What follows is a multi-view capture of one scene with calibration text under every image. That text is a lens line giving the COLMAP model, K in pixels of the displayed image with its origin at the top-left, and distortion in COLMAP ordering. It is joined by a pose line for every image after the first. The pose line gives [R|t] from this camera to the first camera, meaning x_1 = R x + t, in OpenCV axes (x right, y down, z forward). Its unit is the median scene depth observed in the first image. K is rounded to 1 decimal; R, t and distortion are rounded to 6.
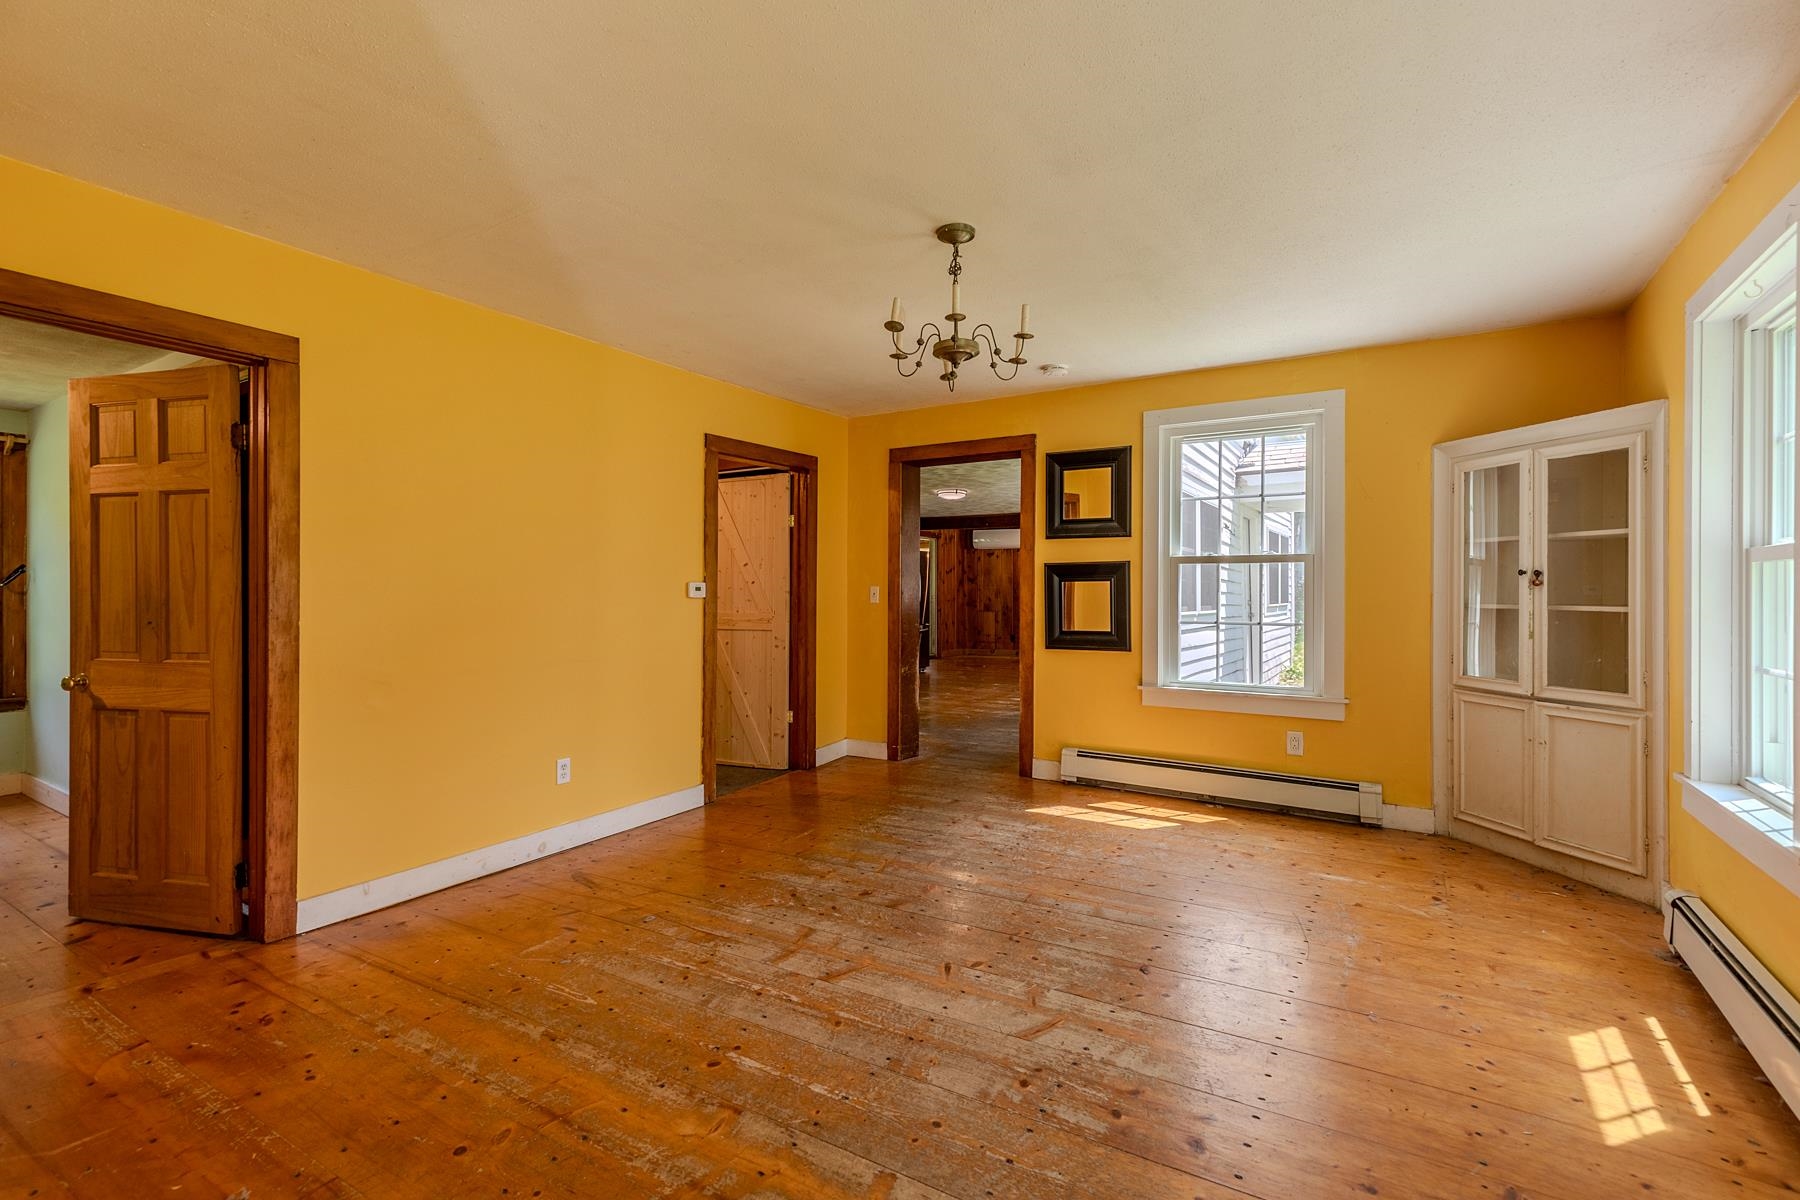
lens RADIAL K [[811.5, 0, 901.2], [0, 811.5, 594.5], [0, 0, 1]] dist [0.010282, -0.001569]
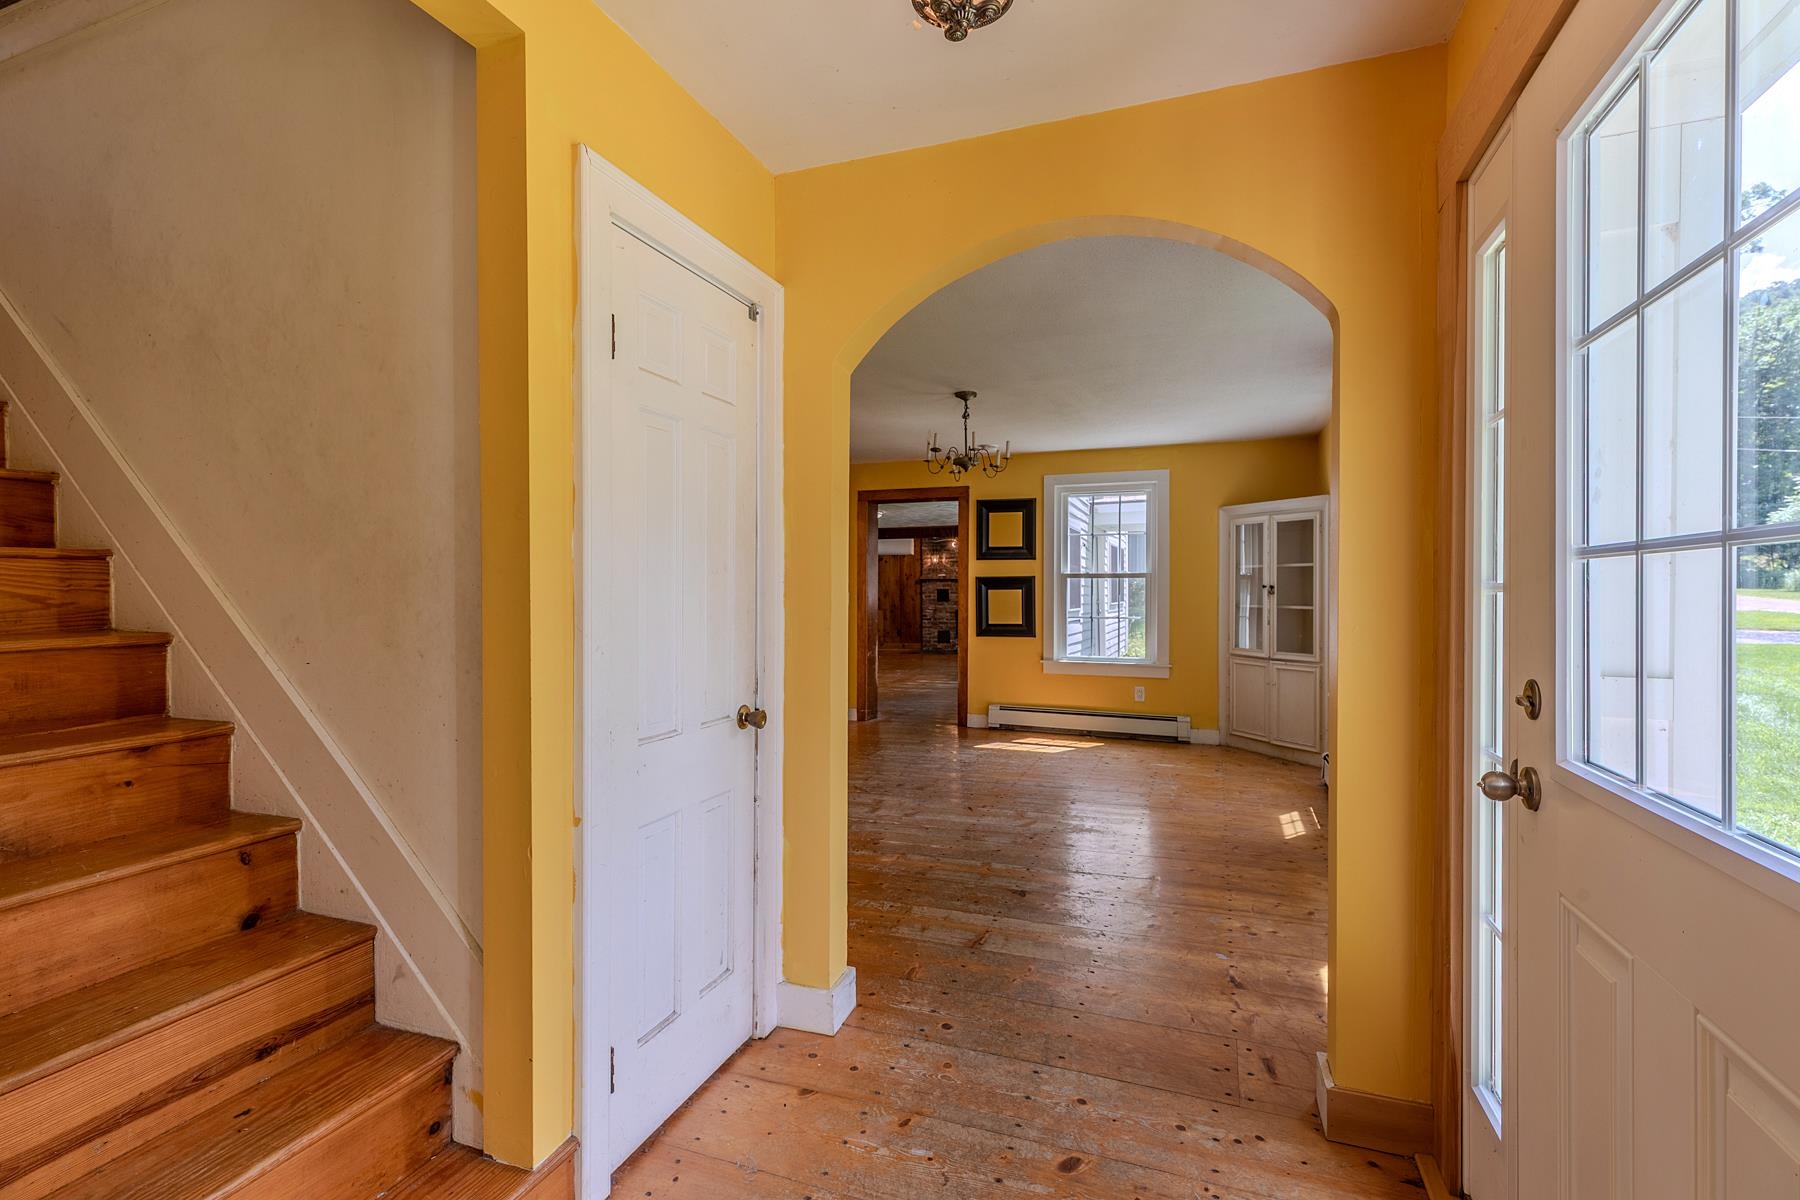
lens RADIAL K [[811.5, 0, 902.5], [0, 811.5, 598.0], [0, 0, 1]] dist [0.010282, -0.001569]
pose [[0.982108, -0.003378, 0.188291, -0.271910], [0.002088, 0.999973, 0.007047, -0.014193], [-0.188309, -0.006528, 0.982088, -0.472188]]
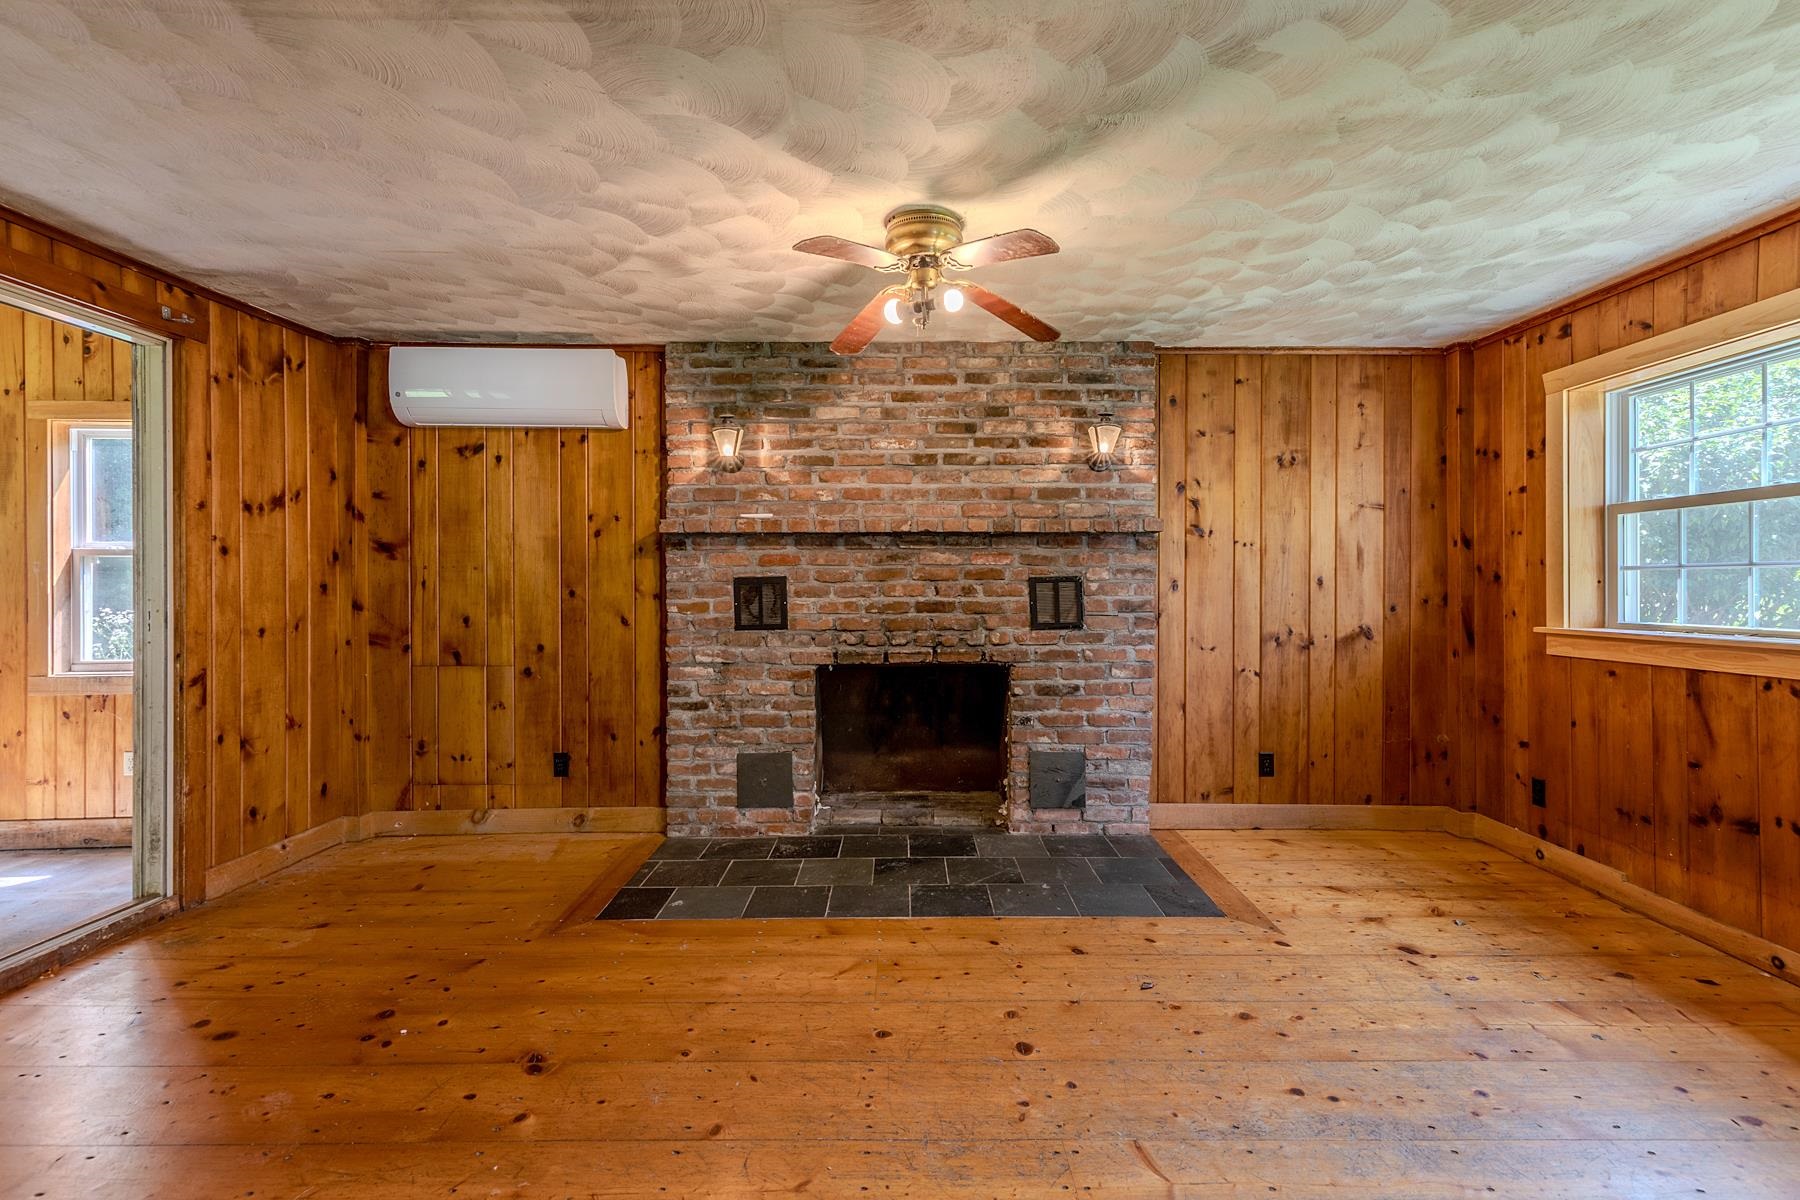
lens RADIAL K [[811.5, 0, 911.4], [0, 811.5, 587.4], [0, 0, 1]] dist [0.010282, -0.001569]
pose [[0.841093, 0.000996, 0.540889, 0.320540], [0.003481, 0.999968, -0.007254, -0.009093], [-0.540879, 0.007984, 0.841063, 2.559739]]
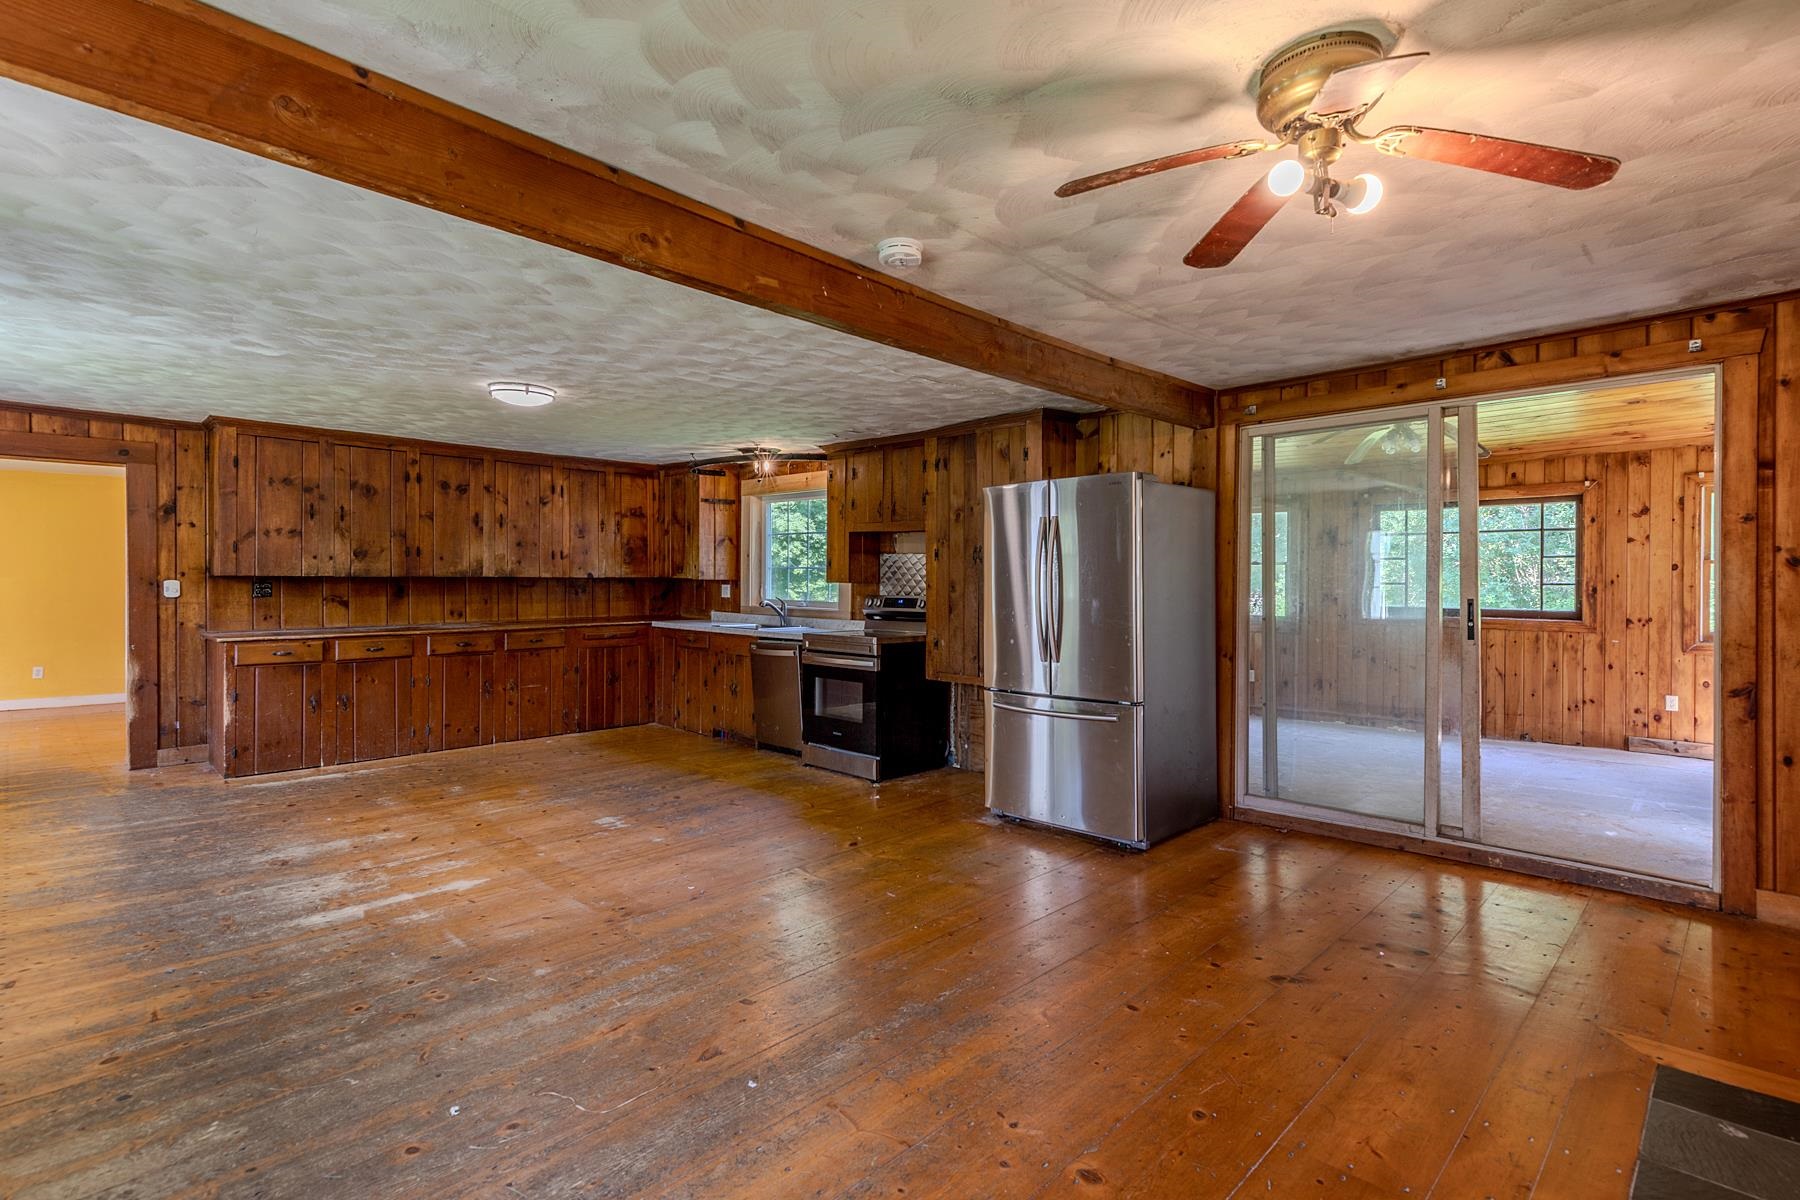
lens RADIAL K [[811.5, 0, 895.1], [0, 811.5, 583.6], [0, 0, 1]] dist [0.010282, -0.001569]
pose [[-0.203012, 0.002859, -0.979172, 1.094261], [-0.007046, 0.999966, 0.004380, -0.030464], [0.979151, 0.007789, -0.202985, 2.942433]]
